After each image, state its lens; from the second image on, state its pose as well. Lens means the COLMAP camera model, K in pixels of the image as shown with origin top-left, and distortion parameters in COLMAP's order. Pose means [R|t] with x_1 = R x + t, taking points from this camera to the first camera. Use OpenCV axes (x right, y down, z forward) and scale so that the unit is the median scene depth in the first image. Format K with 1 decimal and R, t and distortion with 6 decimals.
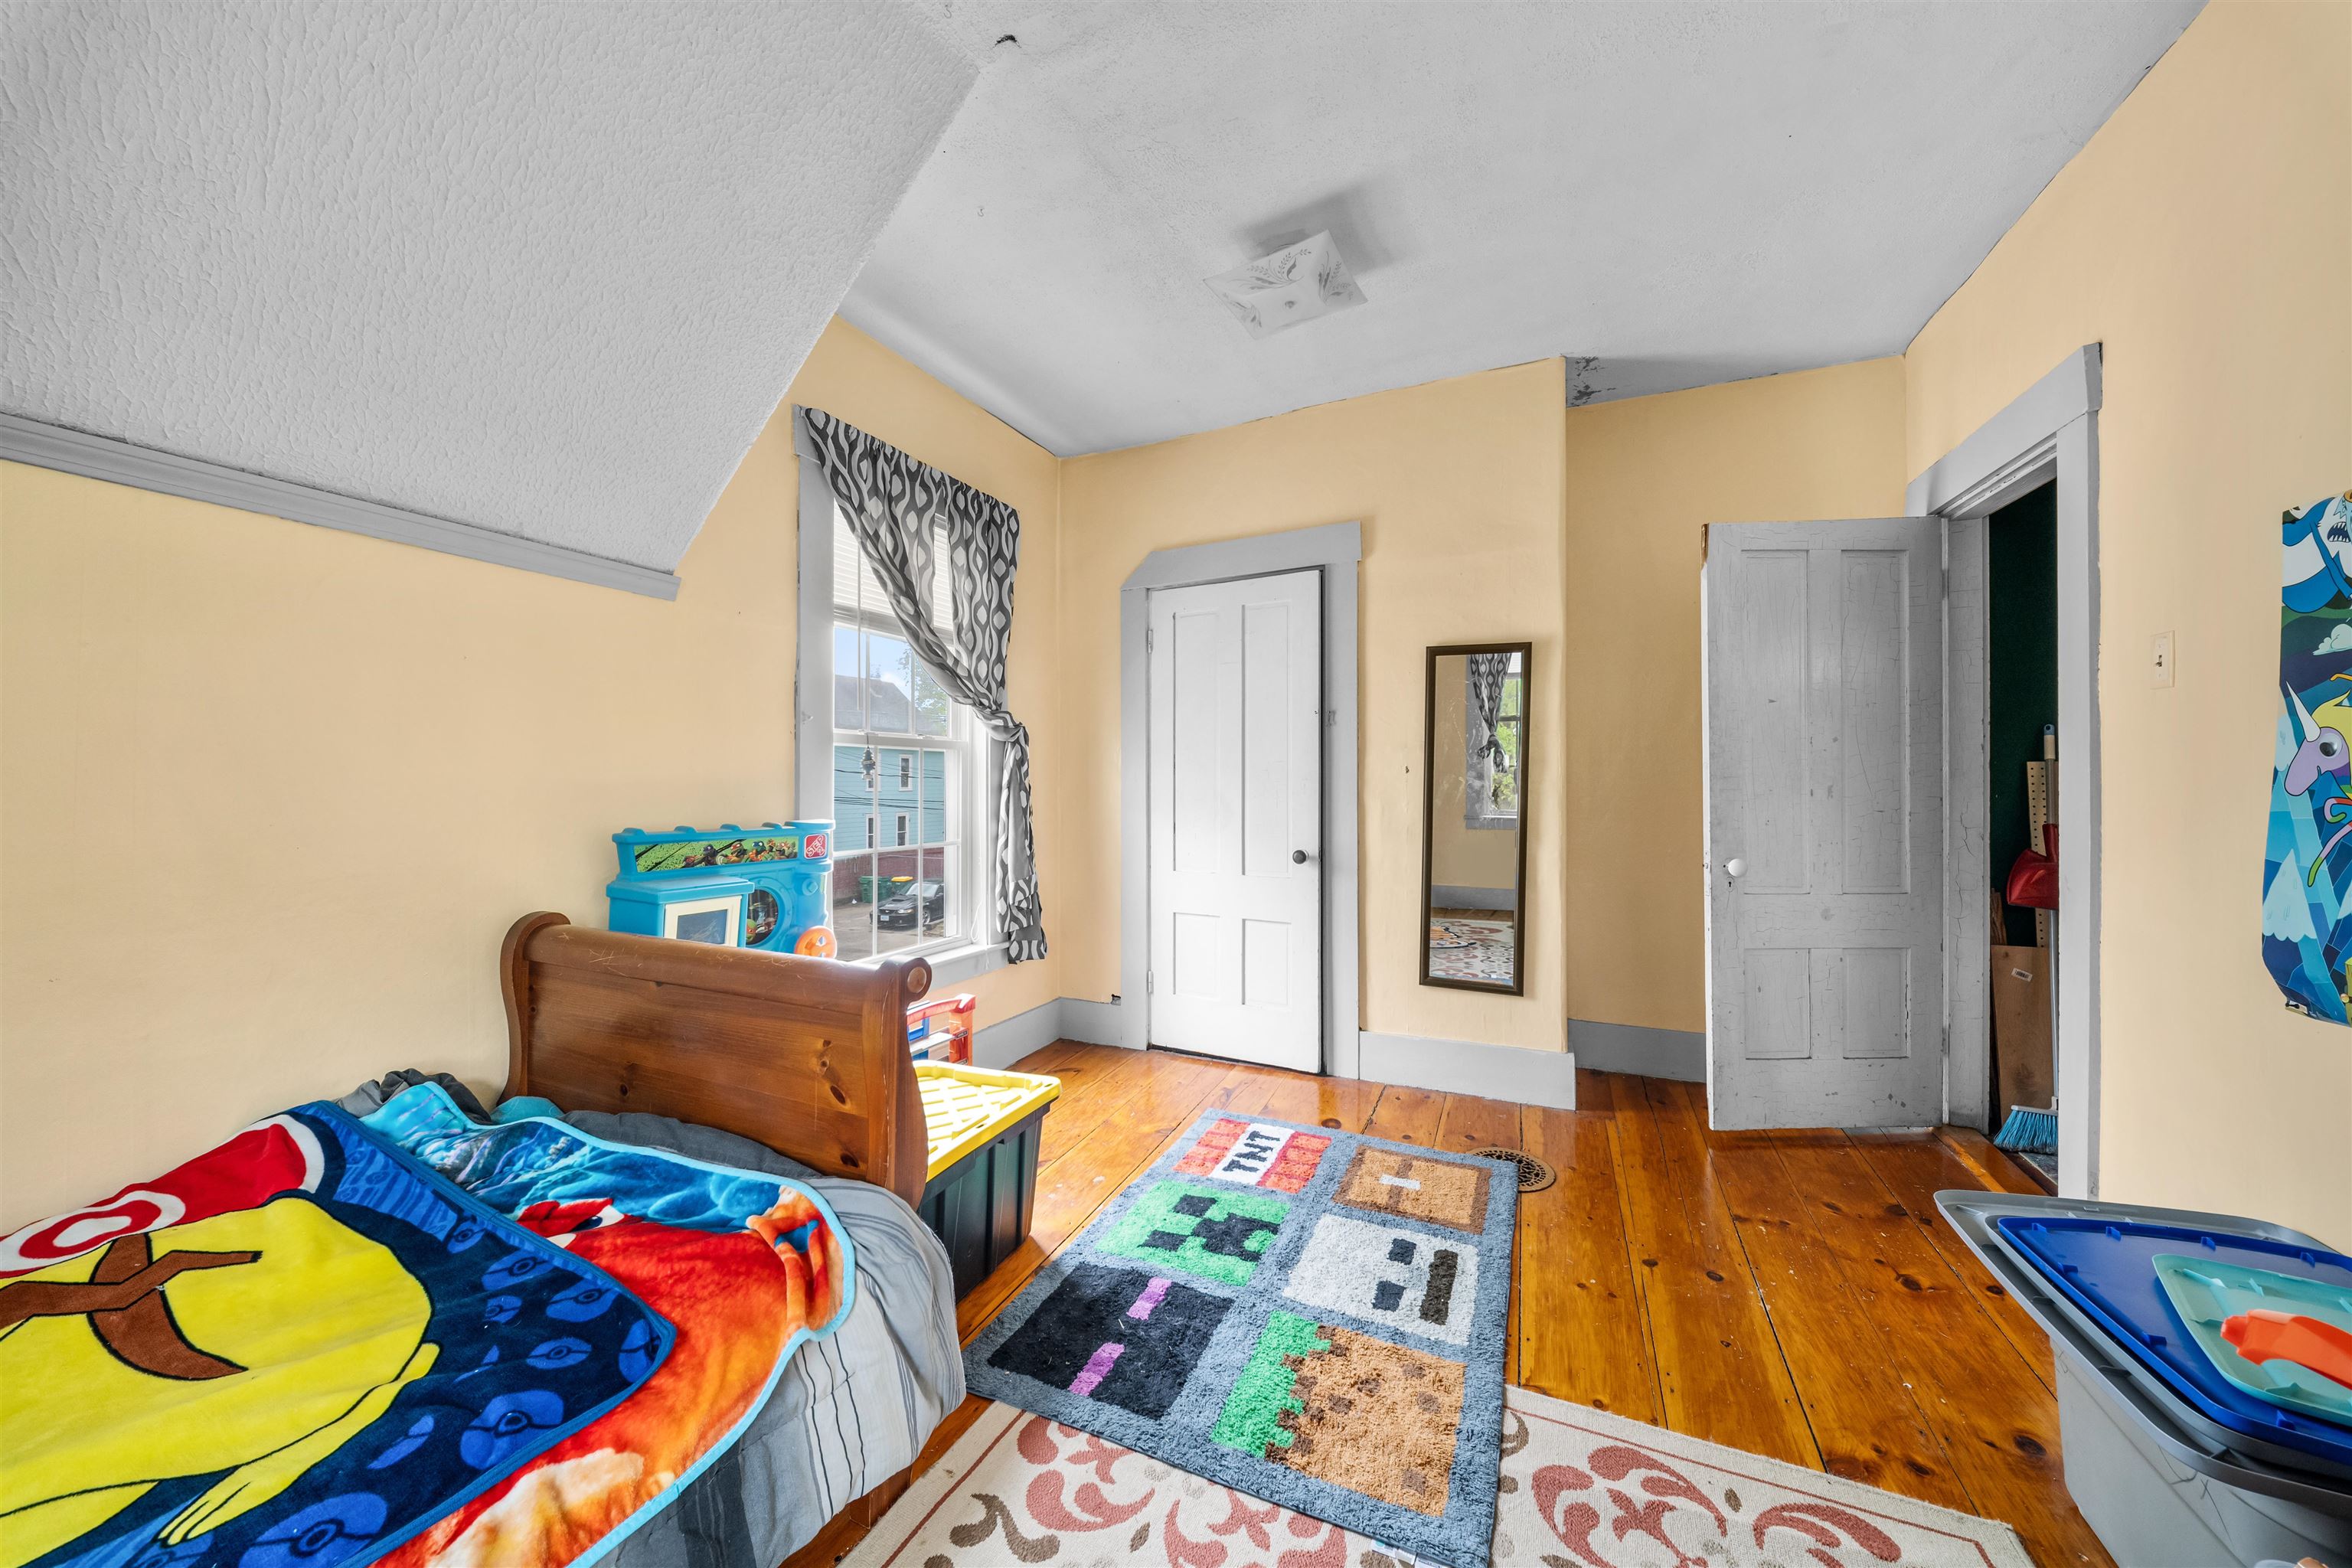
lens RADIAL K [[840.7, 0, 1179.4], [0, 840.7, 770.4], [0, 0, 1]] dist [-0.013136, -0.000313]
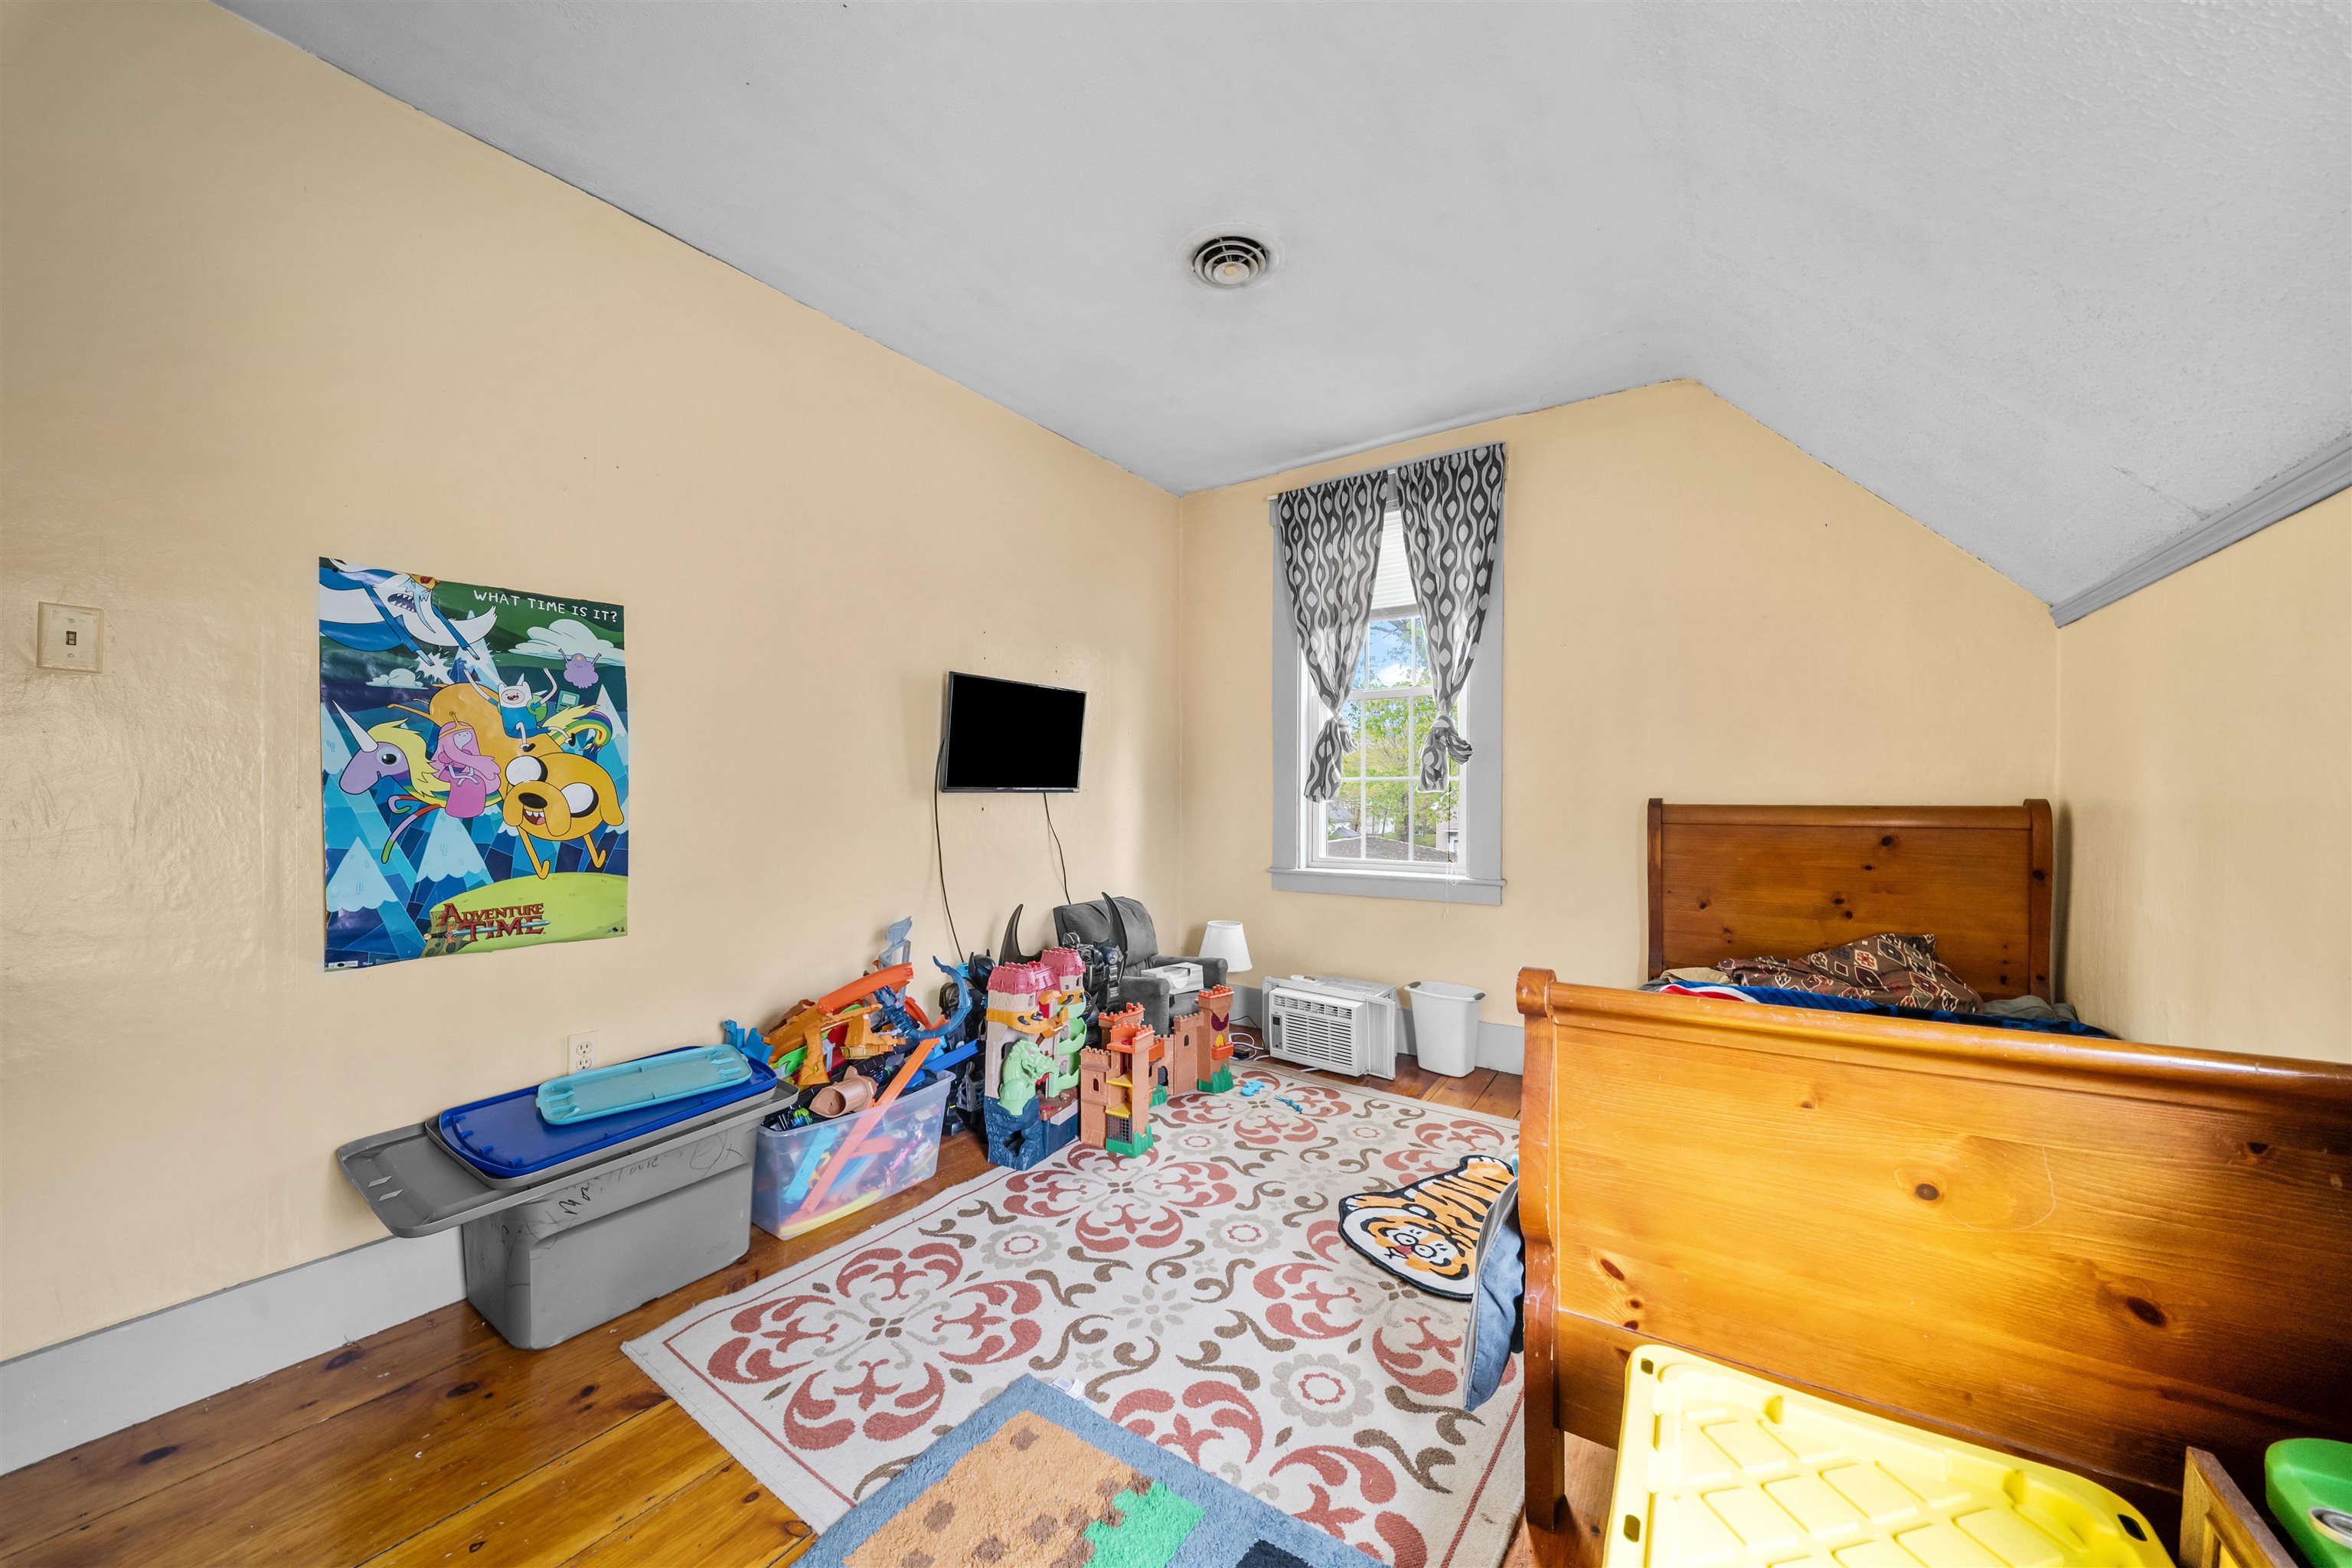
lens RADIAL K [[828.6, 0, 1176.0], [0, 828.6, 784.0], [0, 0, 1]] dist [-0.000152, -0.000094]
pose [[-0.982894, 0.000723, 0.184171, -0.107056], [0.000143, 0.999995, -0.003158, 0.018598], [-0.184172, -0.003077, -0.982889, 2.053208]]
